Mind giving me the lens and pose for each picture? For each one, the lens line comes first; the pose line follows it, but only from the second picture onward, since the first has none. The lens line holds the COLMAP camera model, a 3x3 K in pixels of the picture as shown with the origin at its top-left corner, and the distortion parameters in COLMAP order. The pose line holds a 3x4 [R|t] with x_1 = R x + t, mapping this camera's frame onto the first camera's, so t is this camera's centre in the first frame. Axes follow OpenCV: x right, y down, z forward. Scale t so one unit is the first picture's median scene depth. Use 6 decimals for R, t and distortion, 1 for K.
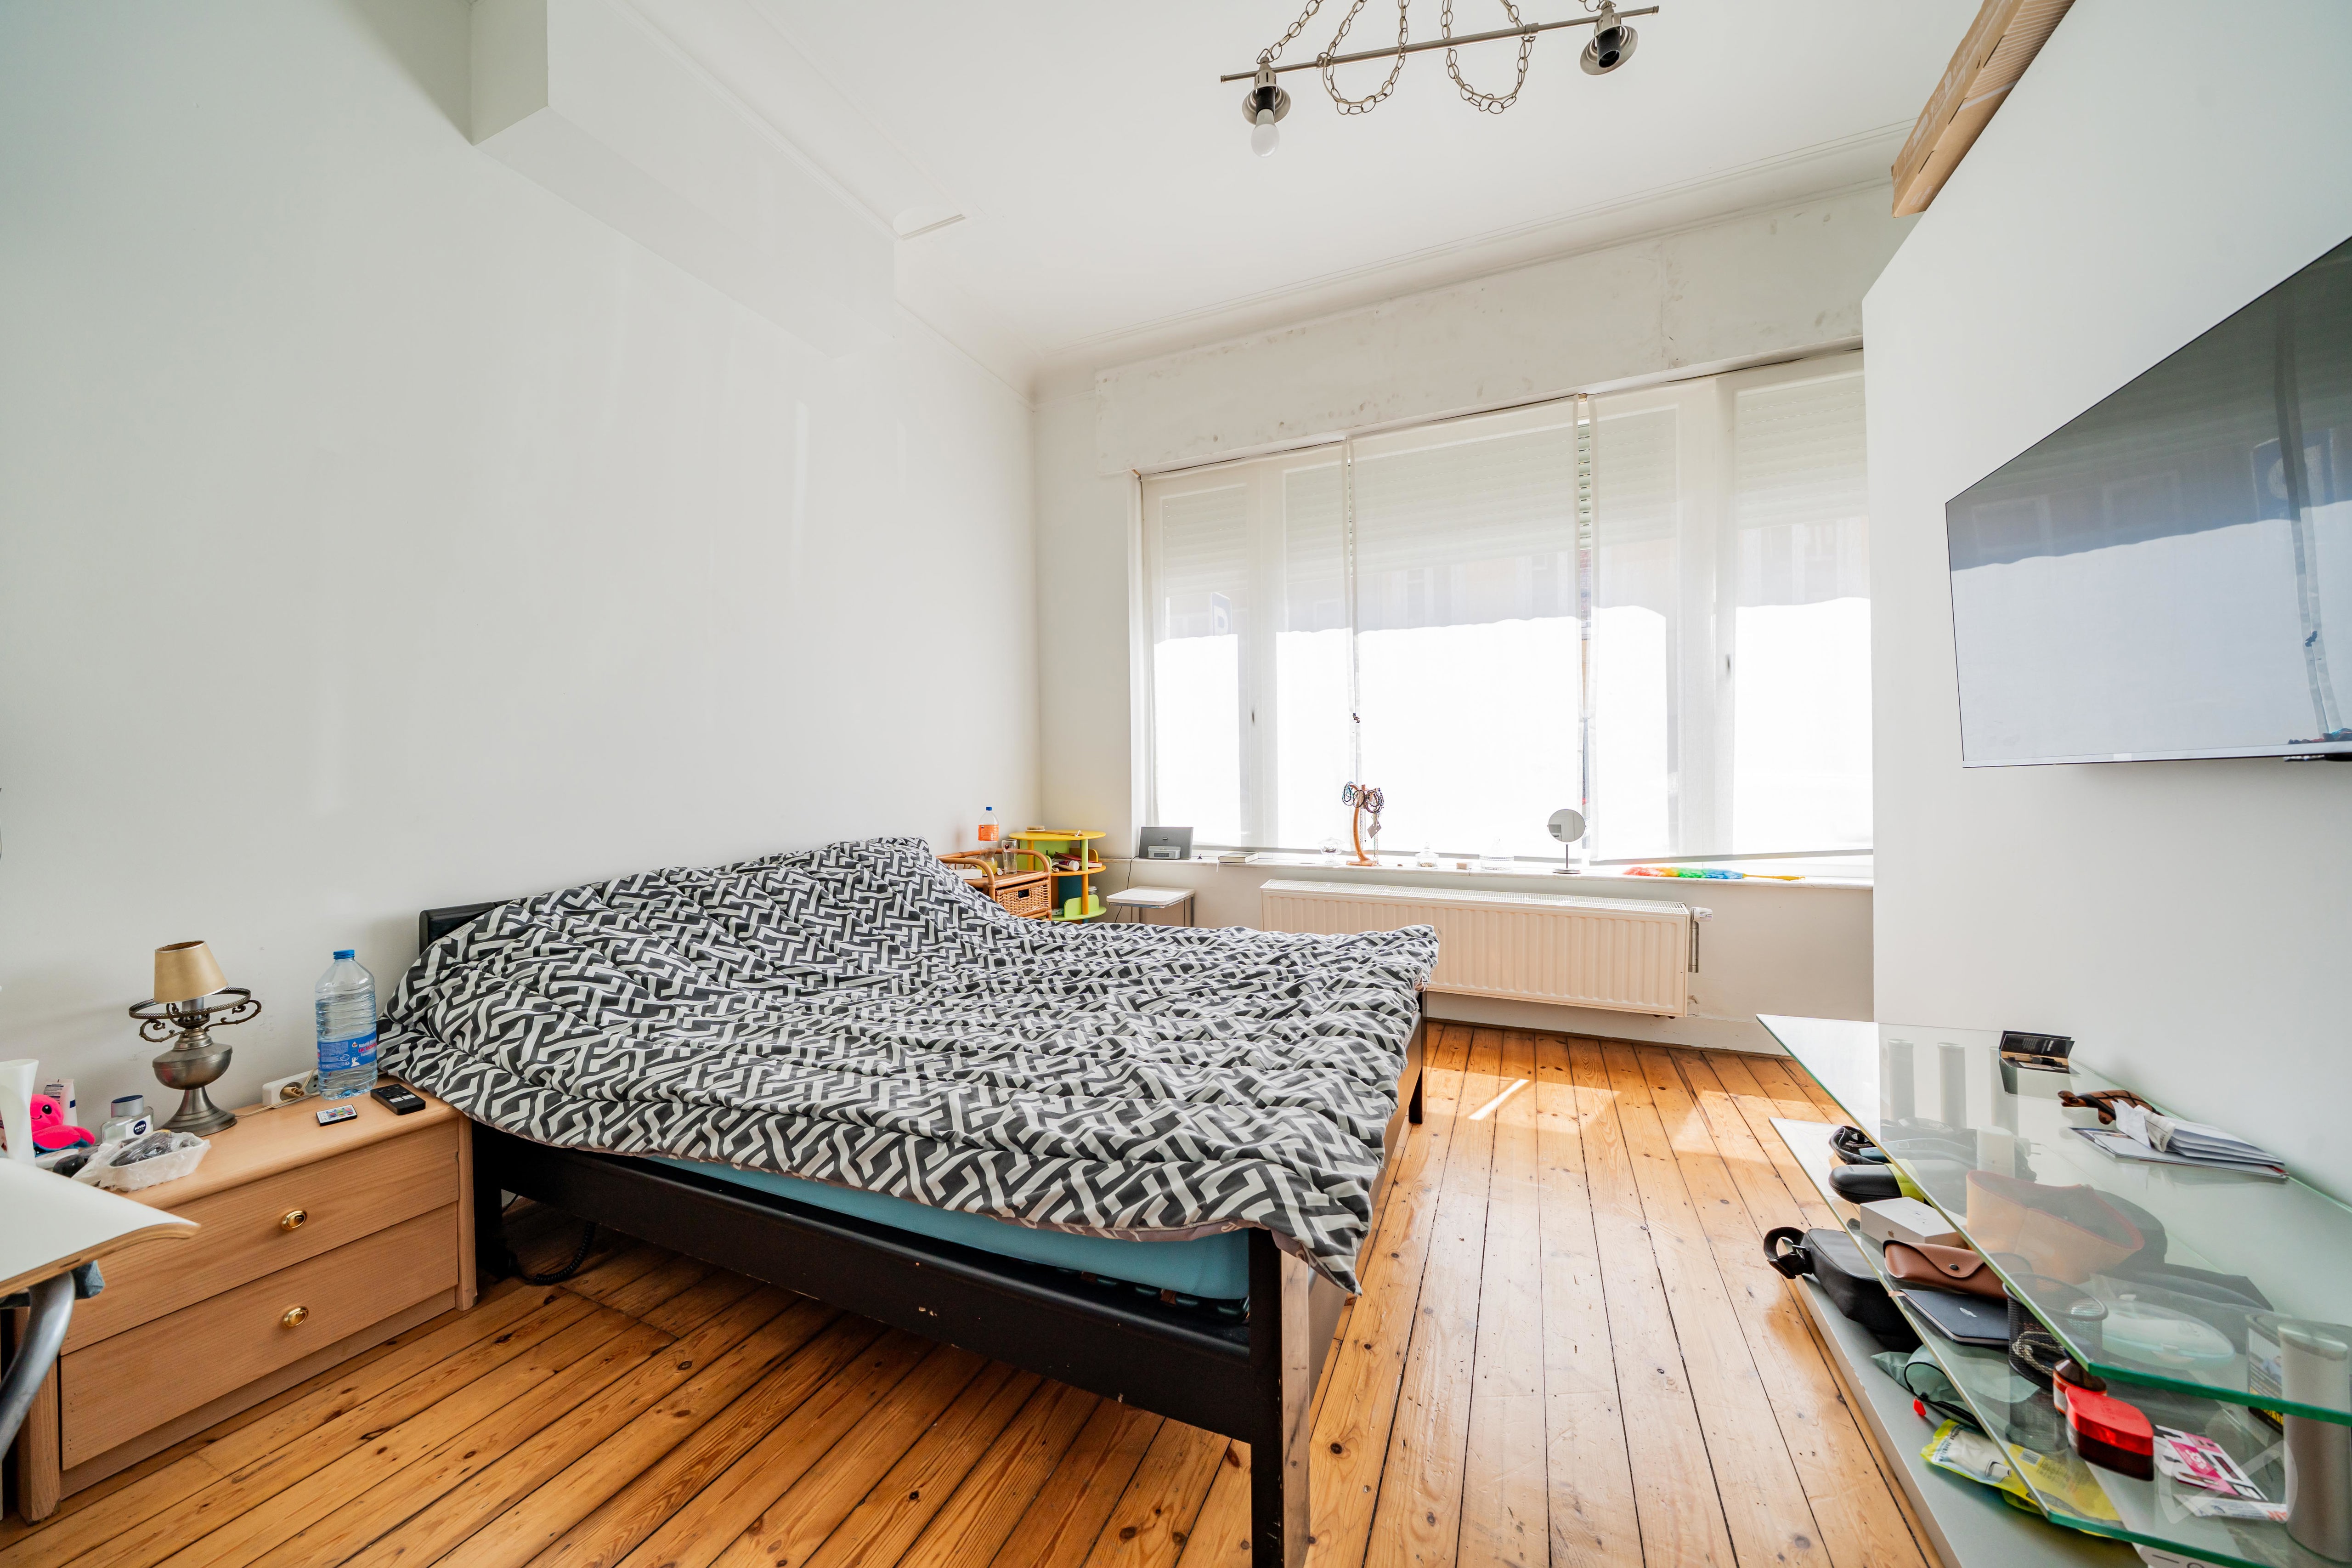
lens RADIAL K [[791.8, 0, 1171.0], [0, 791.8, 783.9], [0, 0, 1]] dist [-0.009806, 0.000032]
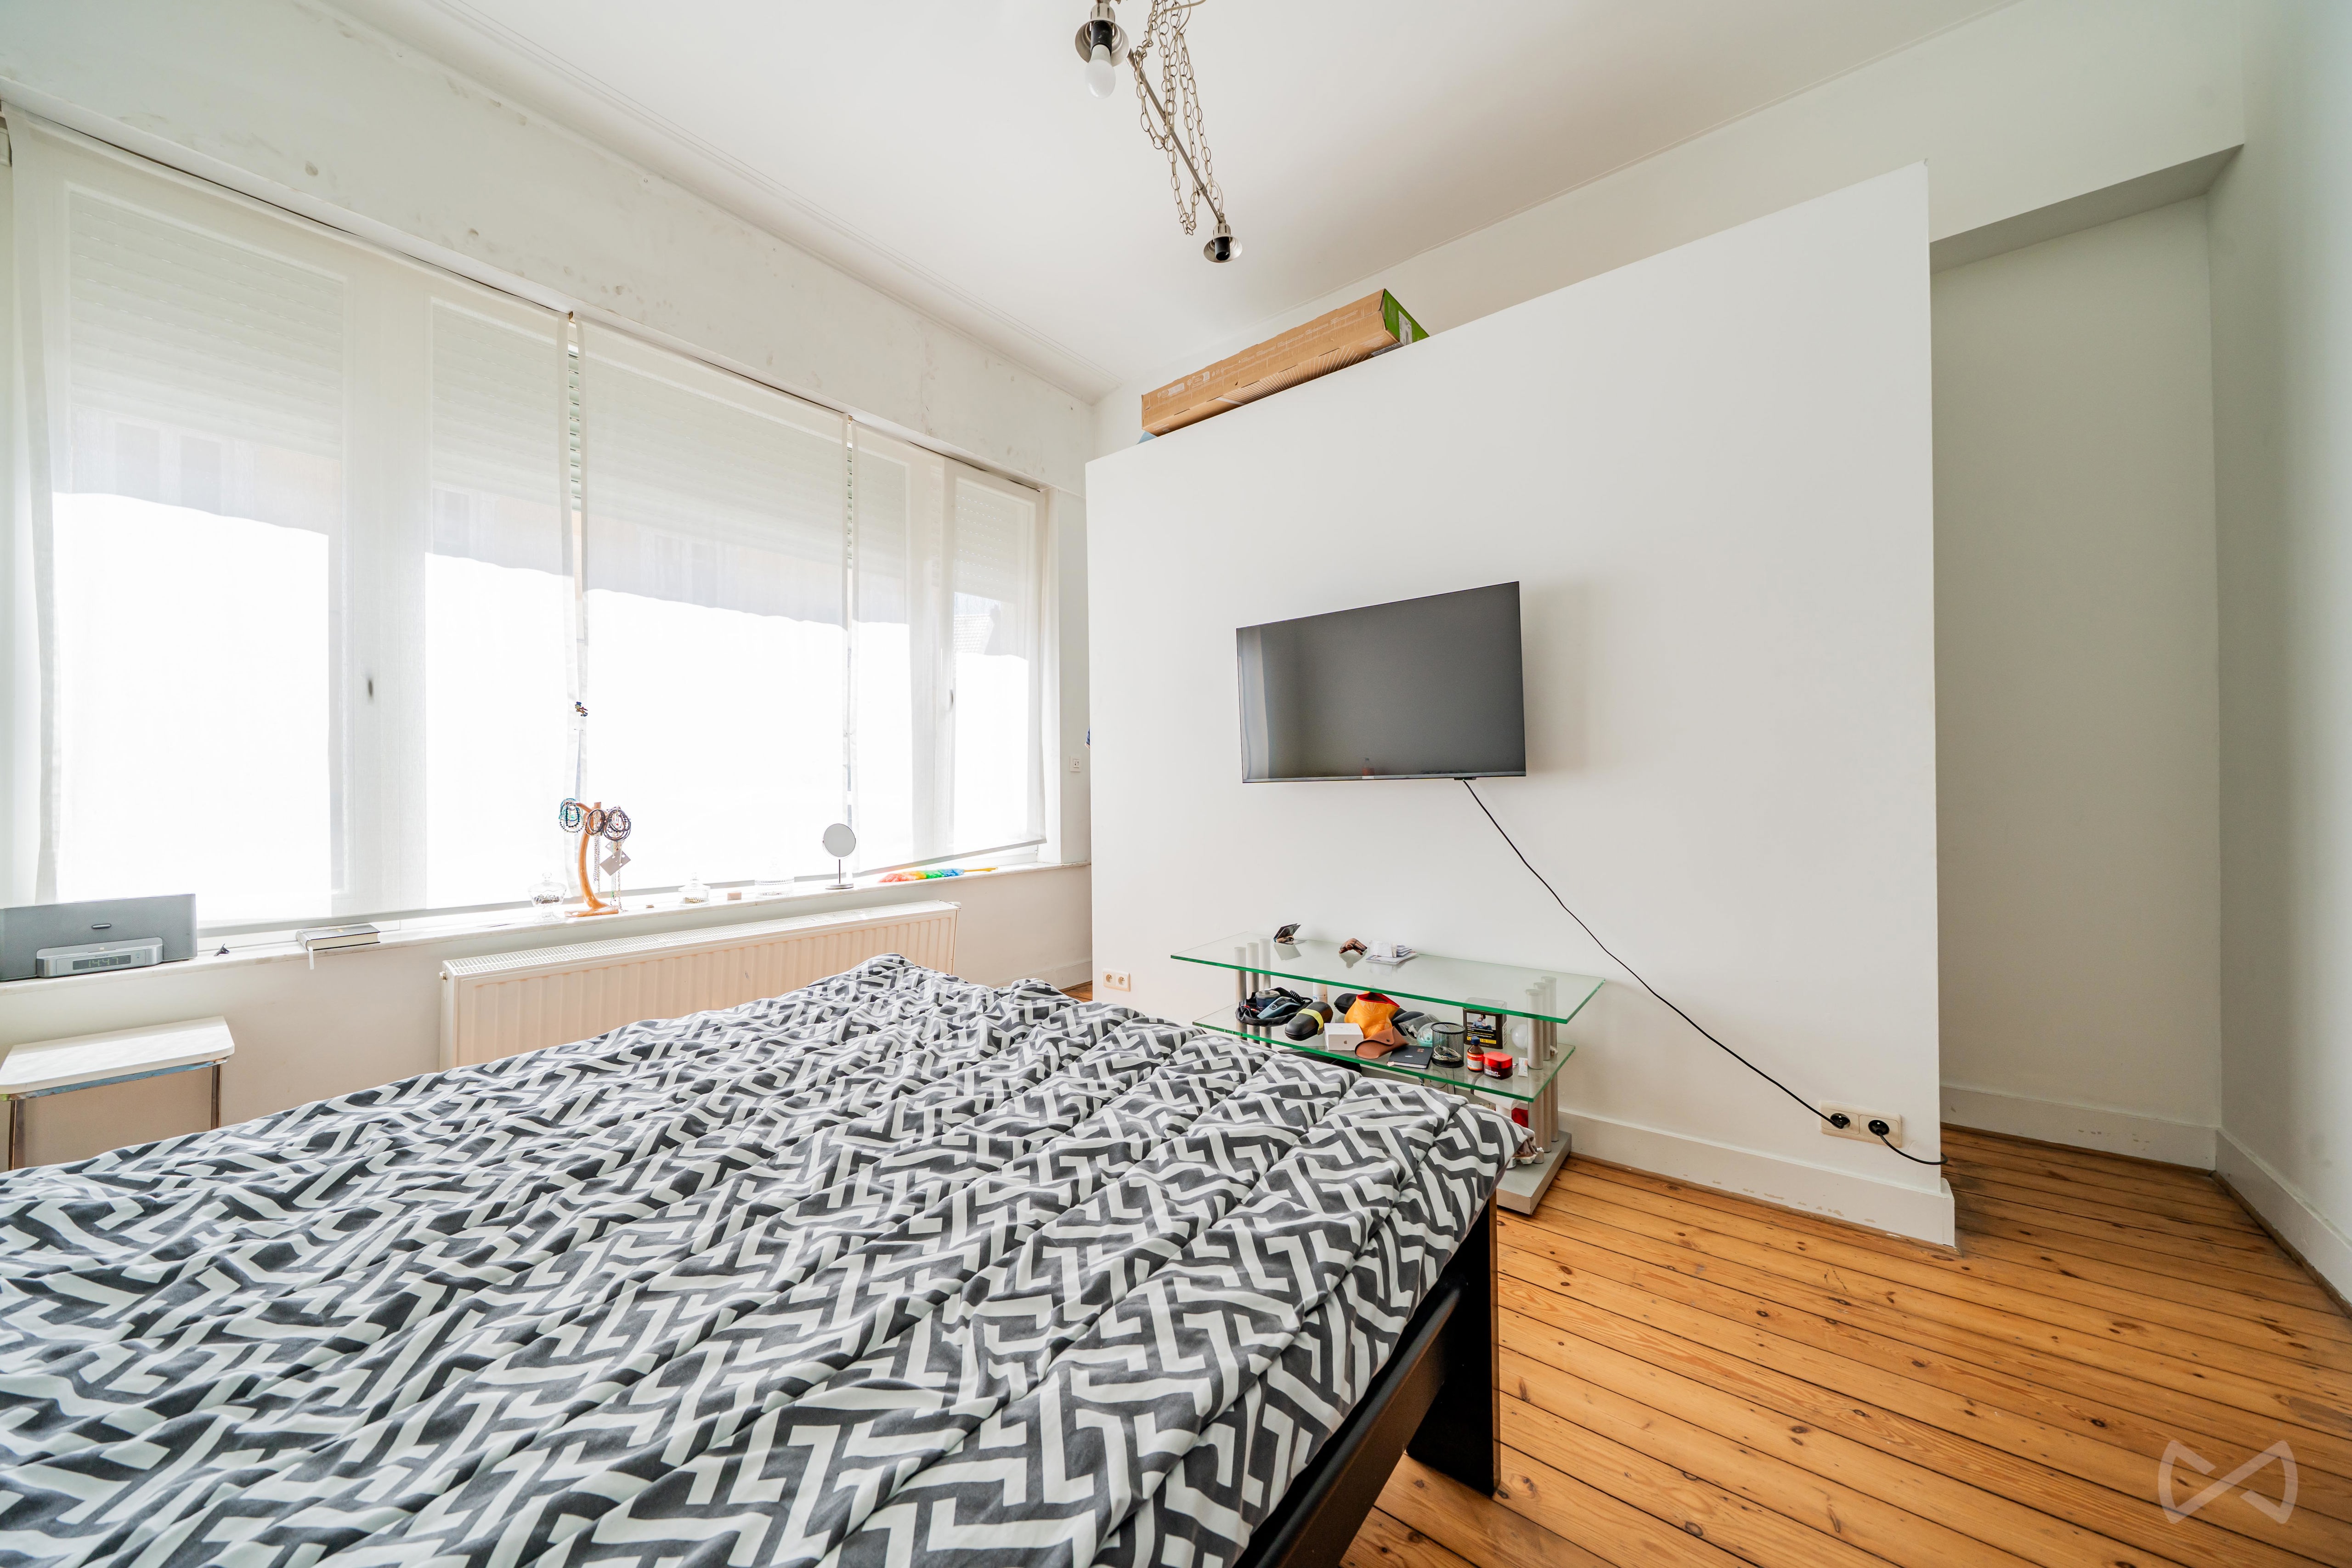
lens RADIAL K [[791.8, 0, 1171.0], [0, 791.8, 783.9], [0, 0, 1]] dist [-0.009806, 0.000032]
pose [[0.255468, 0.009370, 0.966772, -0.327445], [0.015375, 0.999787, -0.013753, 0.002092], [-0.966695, 0.018378, 0.255270, 0.319207]]
